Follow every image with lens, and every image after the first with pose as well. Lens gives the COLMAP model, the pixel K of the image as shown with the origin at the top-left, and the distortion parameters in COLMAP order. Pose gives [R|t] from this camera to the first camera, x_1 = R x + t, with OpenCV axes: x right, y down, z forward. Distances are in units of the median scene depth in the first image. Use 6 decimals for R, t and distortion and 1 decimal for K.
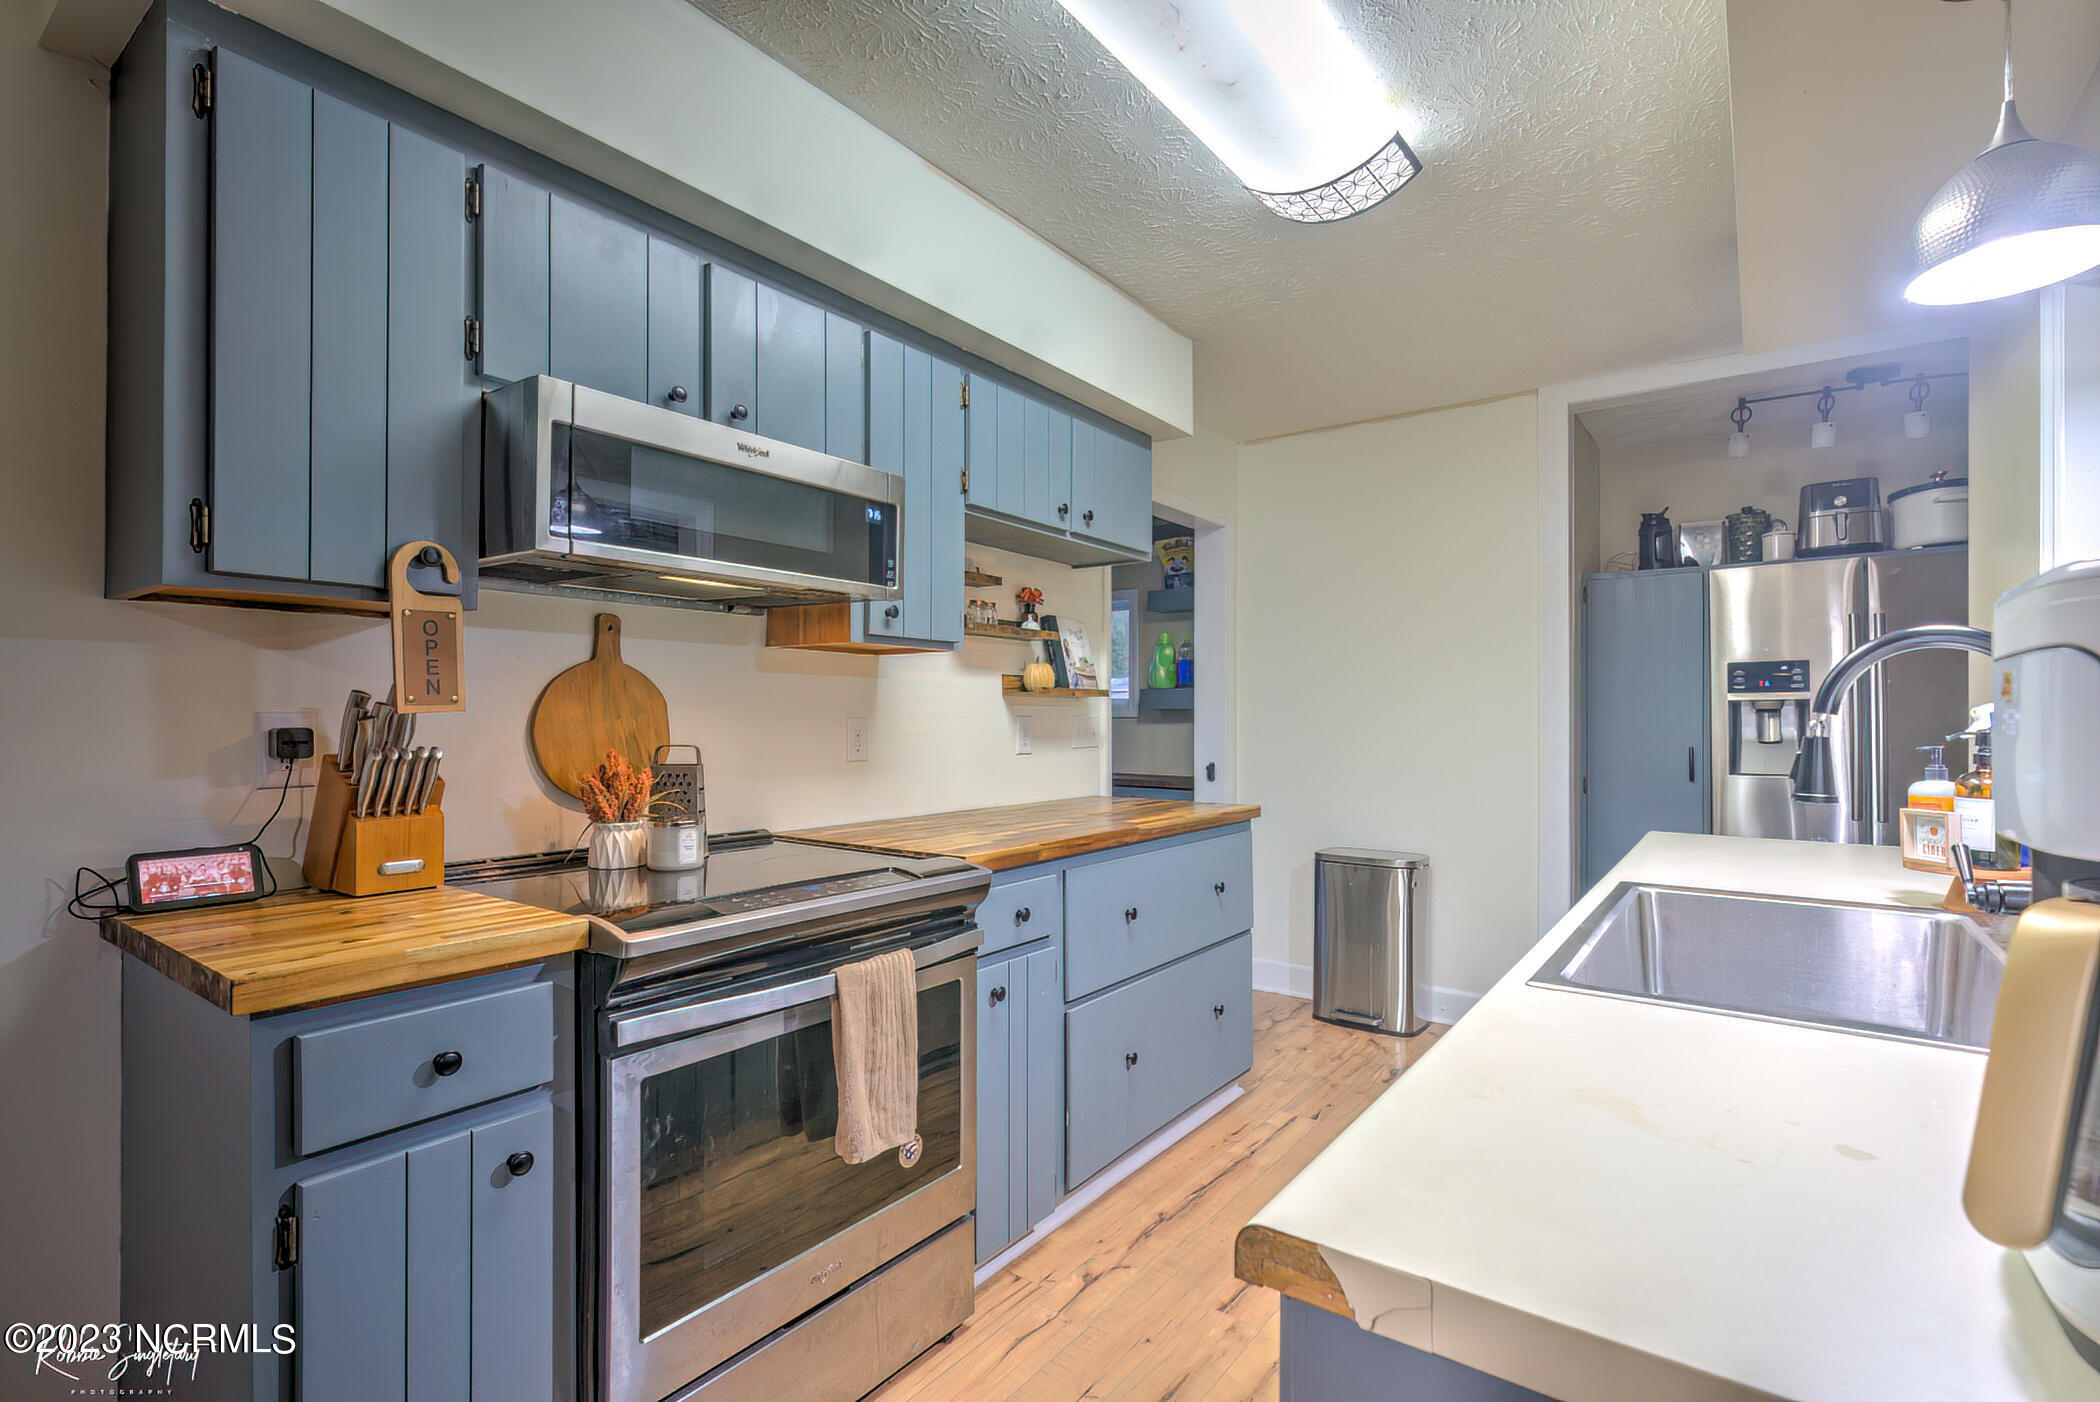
lens RADIAL K [[970.1, 0, 1050.0], [0, 970.1, 701.0], [0, 0, 1]] dist [-0.002461, 0.000446]
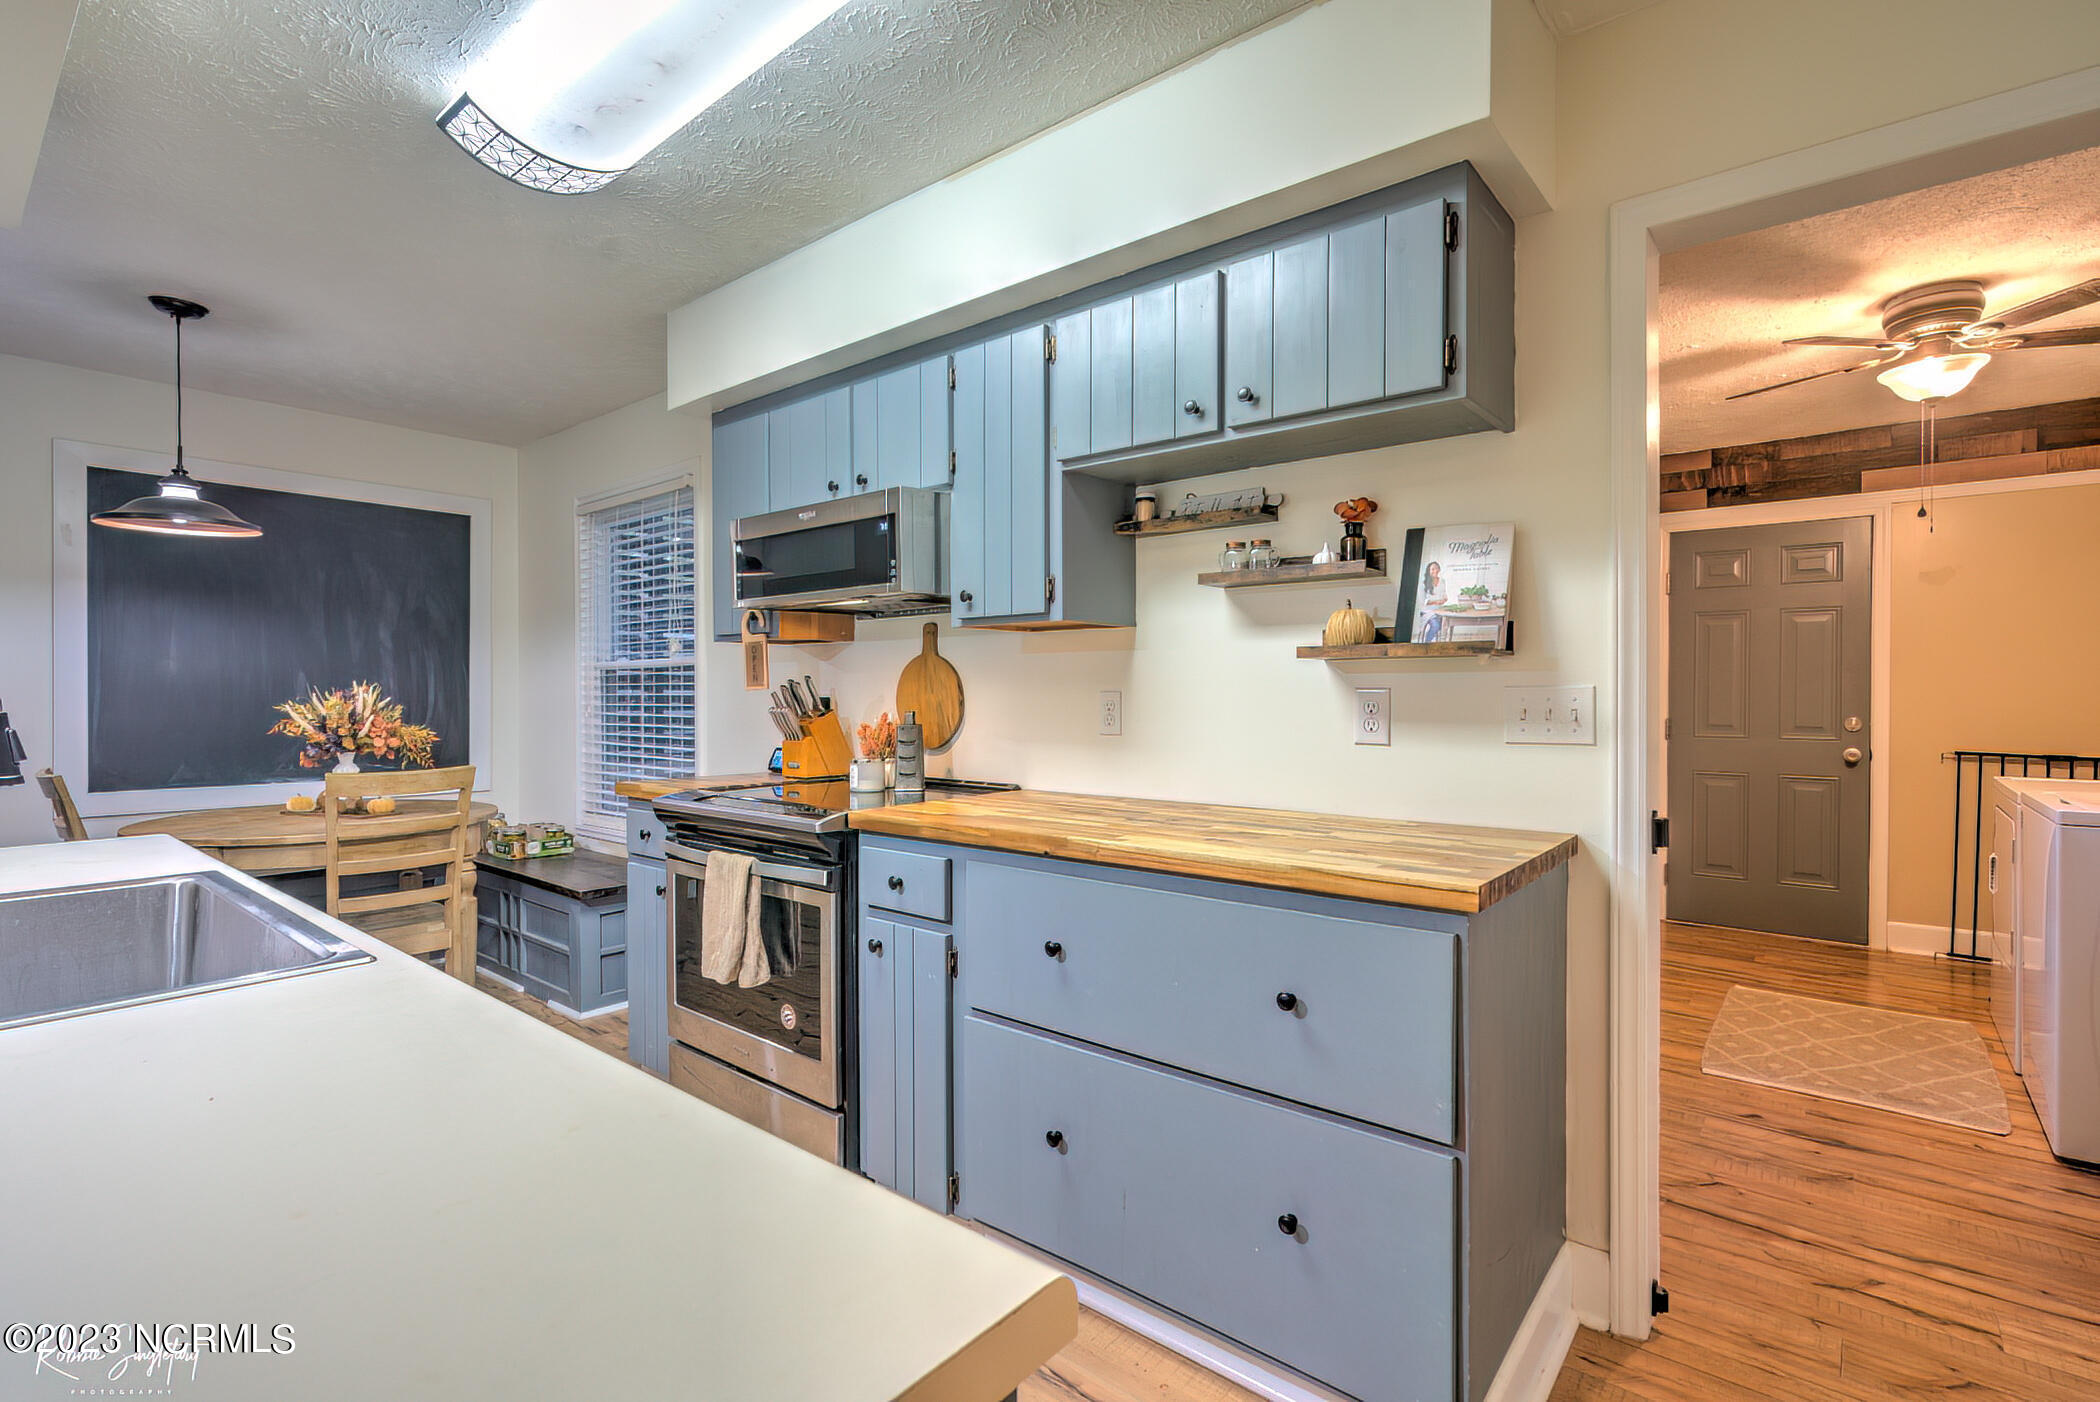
lens RADIAL K [[970.1, 0, 1050.0], [0, 970.1, 701.0], [0, 0, 1]] dist [-0.002461, 0.000446]
pose [[-0.060082, 0.006797, -0.998170, 1.009339], [0.015506, 0.999863, 0.005875, 0.023882], [0.998073, -0.015125, -0.060179, 1.252425]]
